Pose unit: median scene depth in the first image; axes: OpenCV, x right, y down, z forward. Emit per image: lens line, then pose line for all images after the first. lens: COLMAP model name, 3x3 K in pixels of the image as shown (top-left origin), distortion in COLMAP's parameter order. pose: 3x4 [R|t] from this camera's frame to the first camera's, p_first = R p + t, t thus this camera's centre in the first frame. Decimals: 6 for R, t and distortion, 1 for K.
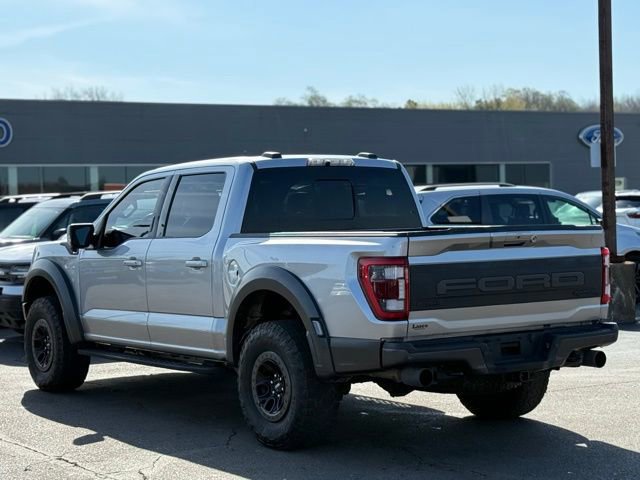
lens RADIAL K [[1331.3, 0, 318.4], [0, 1331.3, 240.7], [0, 0, 1]] dist [0.151496, 0.000000]
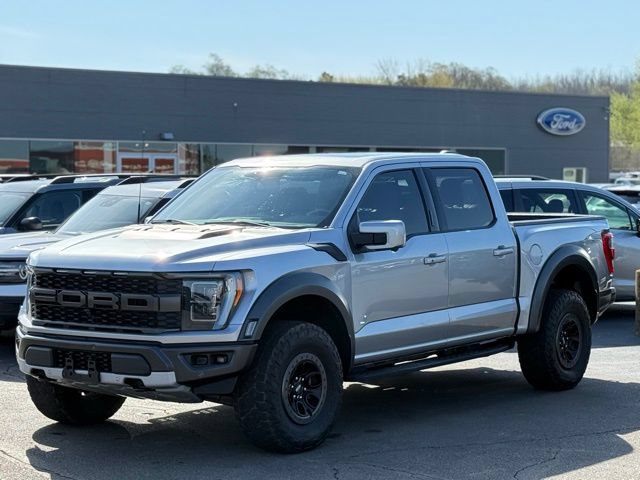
lens RADIAL K [[1504.9, 0, 326.3], [0, 1504.9, 225.0], [0, 0, 1]] dist [0.192958, 0.000000]
pose [[0.996743, 0.021473, 0.077738, -0.124044], [-0.021238, 0.999767, -0.003849, -0.006622], [-0.077802, 0.002185, 0.996966, 0.036103]]
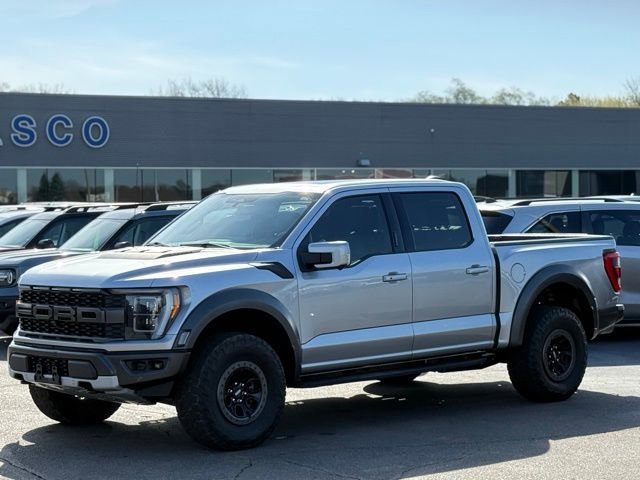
lens RADIAL K [[1504.9, 0, 315.7], [0, 1504.9, 242.6], [0, 0, 1]] dist [0.192958, 0.000000]
pose [[0.994755, 0.014610, -0.101236, 0.076299], [-0.015207, 0.999871, -0.005126, -0.007621], [0.101148, 0.006639, 0.994849, -0.054440]]
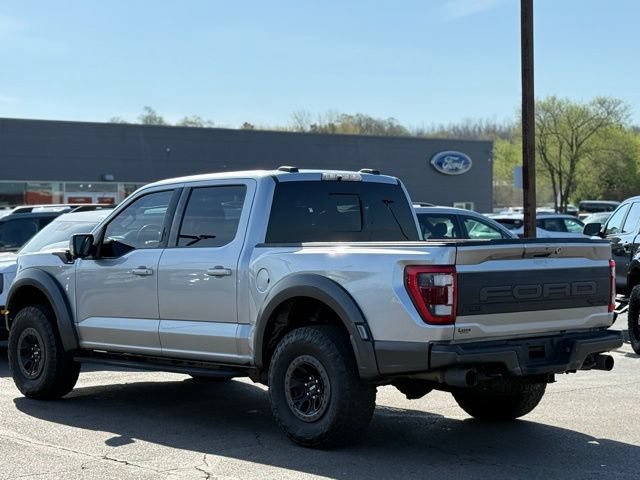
lens RADIAL K [[1331.3, 0, 306.3], [0, 1331.3, 245.4], [0, 0, 1]] dist [0.151496, 0.000000]
pose [[0.992675, 0.011077, 0.120307, -0.128320], [-0.009492, 0.999861, -0.013738, 0.008580], [-0.120443, 0.012496, 0.992642, -0.035182]]
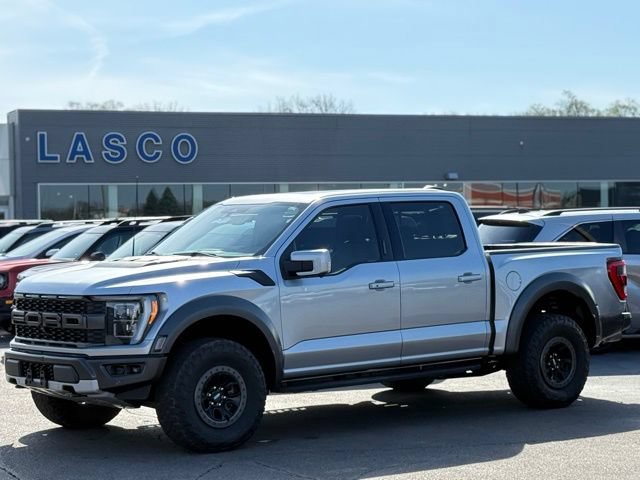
lens RADIAL K [[1504.9, 0, 317.3], [0, 1504.9, 237.6], [0, 0, 1]] dist [0.192958, 0.000000]
pose [[0.984072, 0.008279, -0.177577, 0.172225], [-0.011551, 0.999782, -0.017397, -0.004071], [0.177394, 0.019171, 0.983953, -0.068873]]
